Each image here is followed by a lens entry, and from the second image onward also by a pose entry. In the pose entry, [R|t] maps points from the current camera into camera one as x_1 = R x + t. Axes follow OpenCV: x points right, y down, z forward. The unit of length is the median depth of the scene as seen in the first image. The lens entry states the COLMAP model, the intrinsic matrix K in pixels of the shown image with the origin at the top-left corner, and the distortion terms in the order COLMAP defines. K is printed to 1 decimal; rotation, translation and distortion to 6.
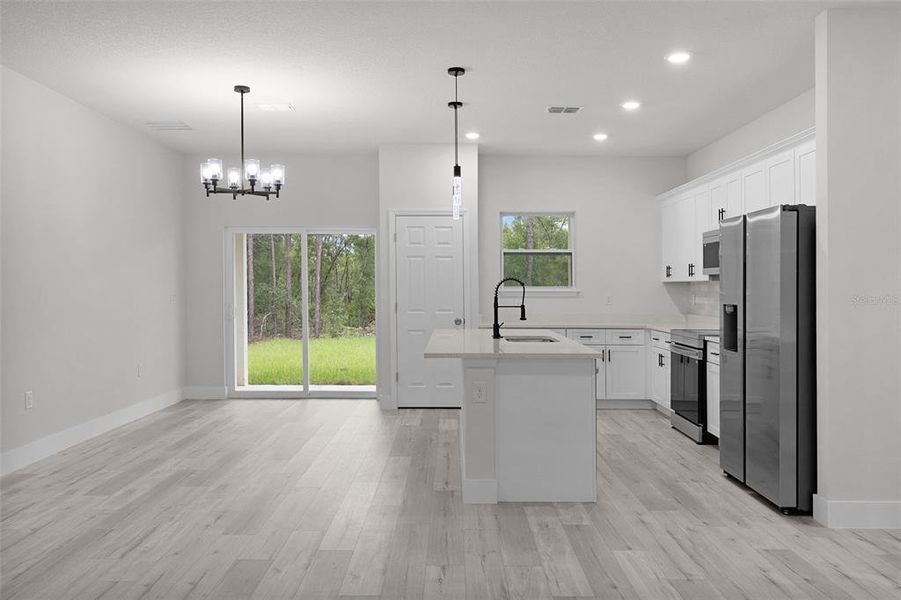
lens RADIAL K [[721.3, 0, 441.8], [0, 721.3, 259.2], [0, 0, 1]] dist [-0.004082, 0.015797]
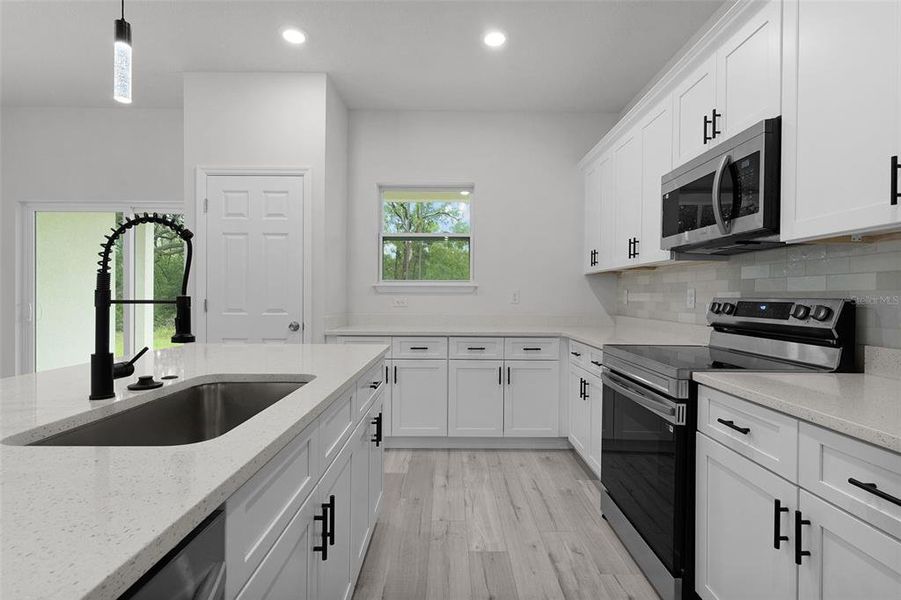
lens RADIAL K [[431.7, 0, 452.2], [0, 431.7, 296.3], [0, 0, 1]] dist [0.003518, 0.000030]
pose [[0.999823, 0.002171, 0.018682, 0.207011], [-0.002921, 0.999187, 0.040212, 0.049363], [-0.018580, -0.040260, 0.999016, 0.716689]]
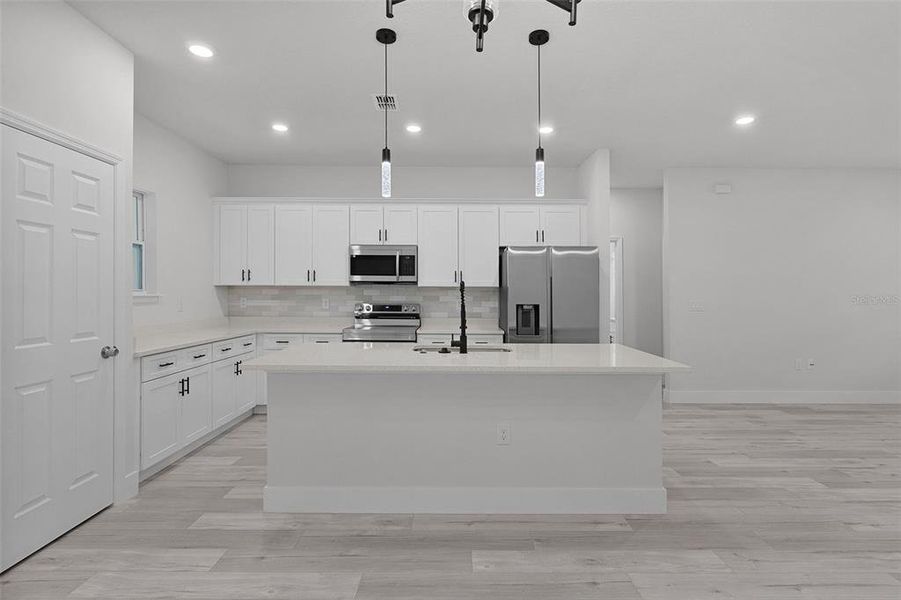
lens RADIAL K [[444.9, 0, 455.2], [0, 444.9, 278.1], [0, 0, 1]] dist [-0.000650, -0.000959]
pose [[-0.027118, 0.029675, 0.999192, -0.403323], [-0.045098, 0.998505, -0.030879, 0.034438], [-0.998614, -0.045899, -0.025739, 0.919797]]
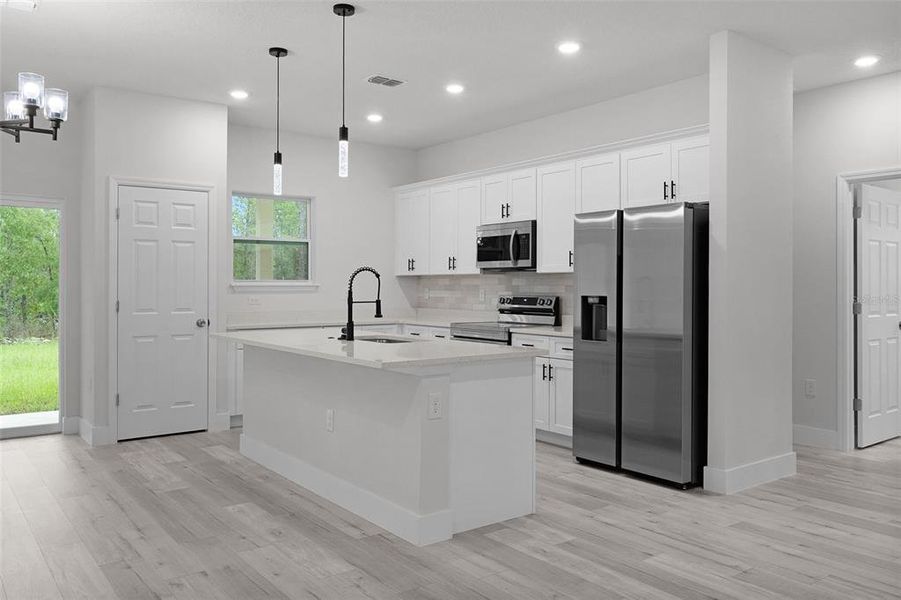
lens RADIAL K [[721.3, 0, 454.5], [0, 721.3, 253.6], [0, 0, 1]] dist [-0.004082, 0.015797]
pose [[0.790188, 0.024796, 0.612362, -0.305395], [-0.022830, 0.999679, -0.011019, 0.014515], [-0.612439, -0.005273, 0.790500, 0.240148]]
